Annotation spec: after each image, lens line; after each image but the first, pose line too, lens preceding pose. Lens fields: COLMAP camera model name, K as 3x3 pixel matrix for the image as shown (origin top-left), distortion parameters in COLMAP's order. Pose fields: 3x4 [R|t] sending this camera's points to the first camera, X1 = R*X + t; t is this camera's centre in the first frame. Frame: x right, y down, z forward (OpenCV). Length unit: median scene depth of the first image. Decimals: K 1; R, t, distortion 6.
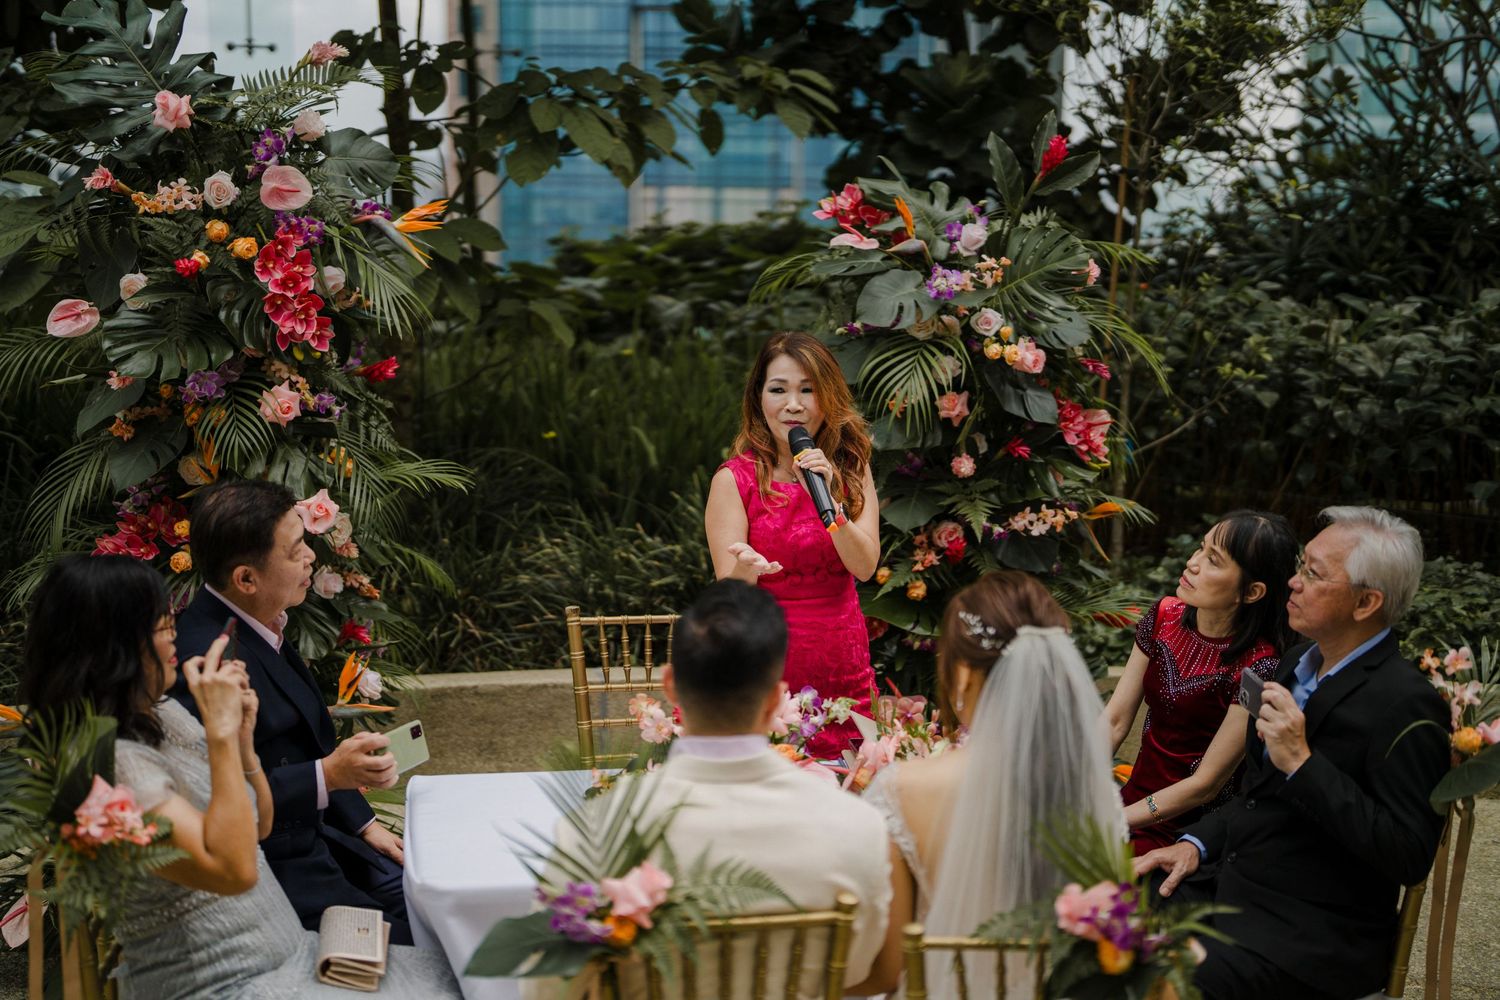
lens RADIAL K [[2067.0, 0, 749.4], [0, 2067.0, 487.7], [0, 0, 1]] dist [-0.034970, 0.063148]
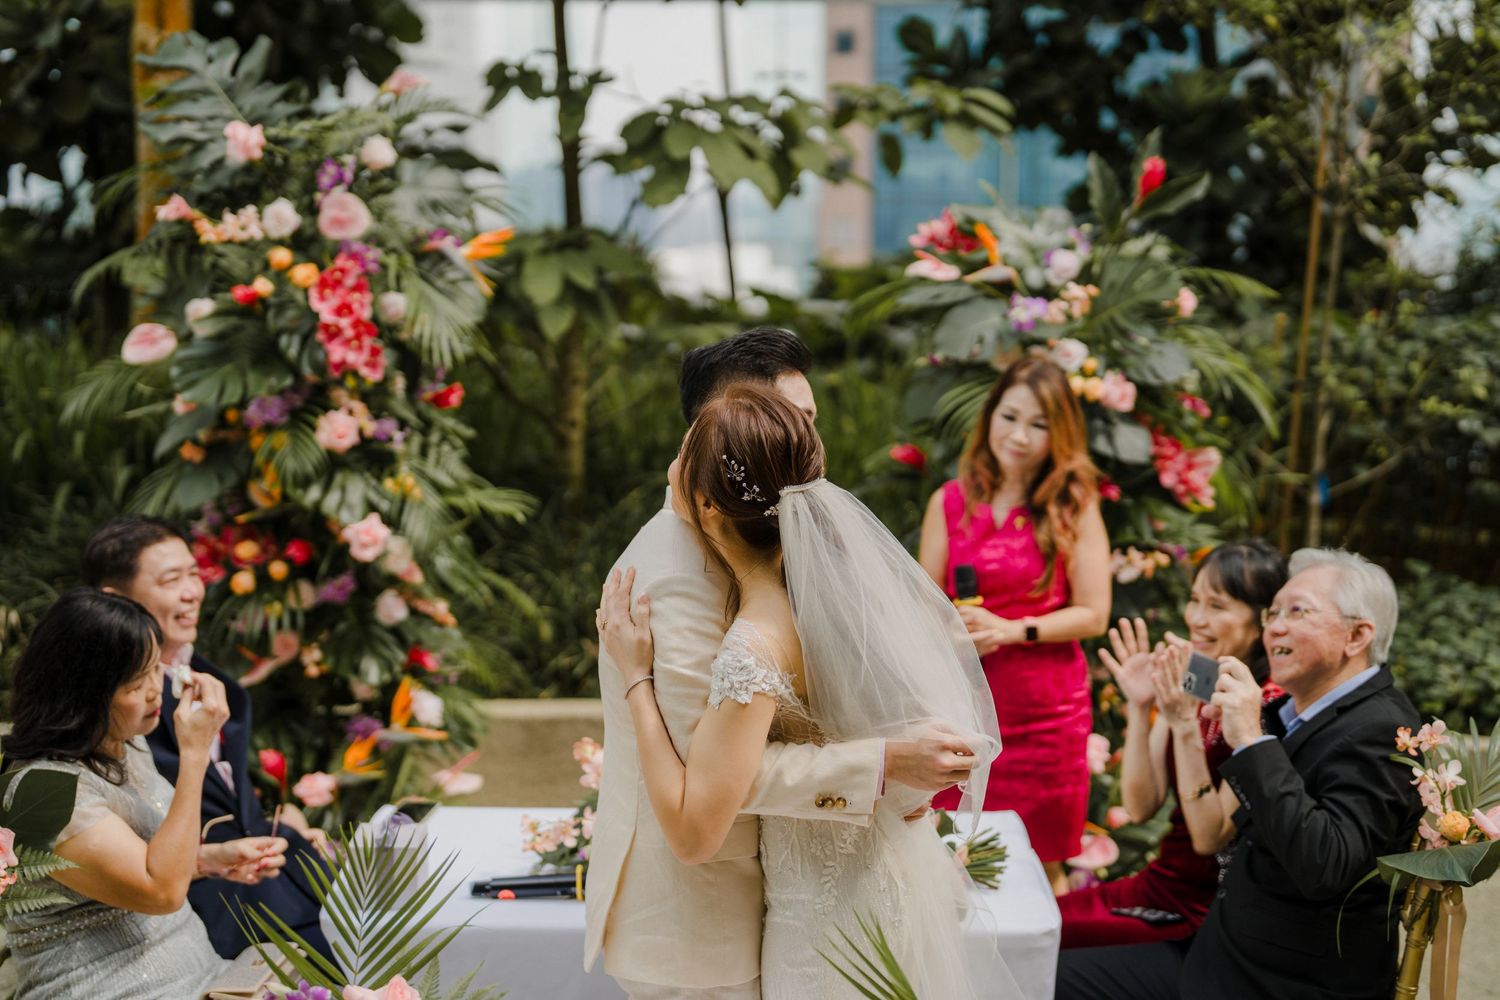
lens RADIAL K [[2067.0, 0, 749.4], [0, 2067.0, 487.7], [0, 0, 1]] dist [-0.034970, 0.063148]
pose [[0.983068, 0.021479, -0.181981, 0.143515], [-0.023195, 0.999704, -0.007307, -0.008594], [0.181770, 0.011405, 0.983275, 0.038751]]
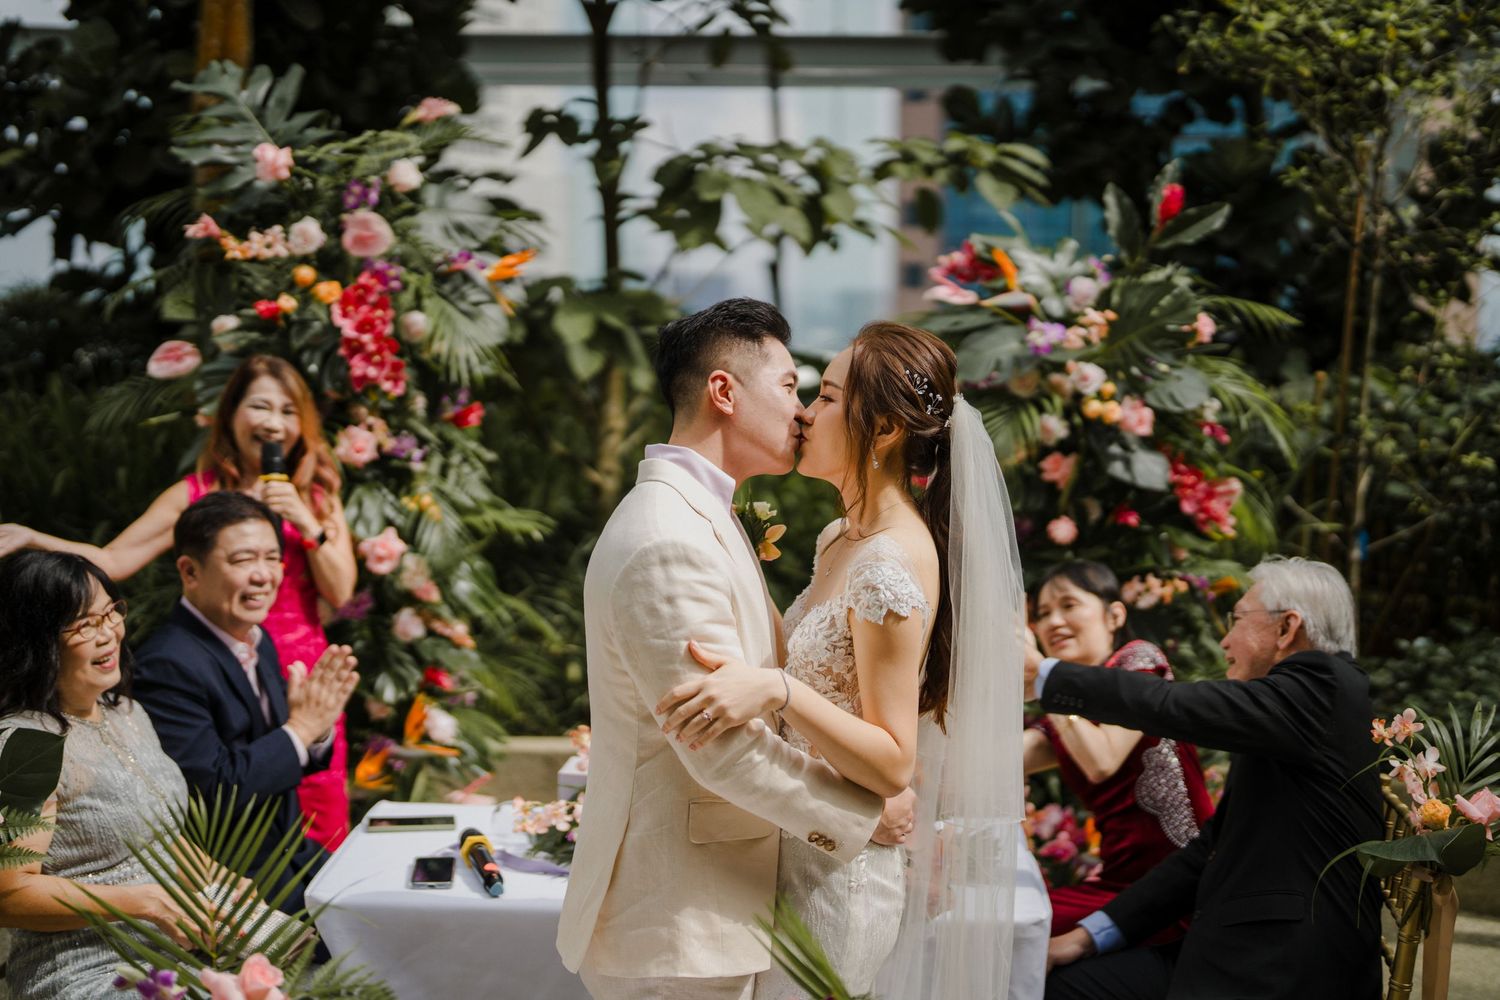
lens RADIAL K [[2067.0, 0, 749.4], [0, 2067.0, 487.7], [0, 0, 1]] dist [-0.034970, 0.063148]
pose [[0.975966, 0.022152, -0.216792, 0.169470], [-0.035642, 0.997650, -0.058517, 0.030762], [0.214987, 0.064838, 0.974462, 0.043992]]
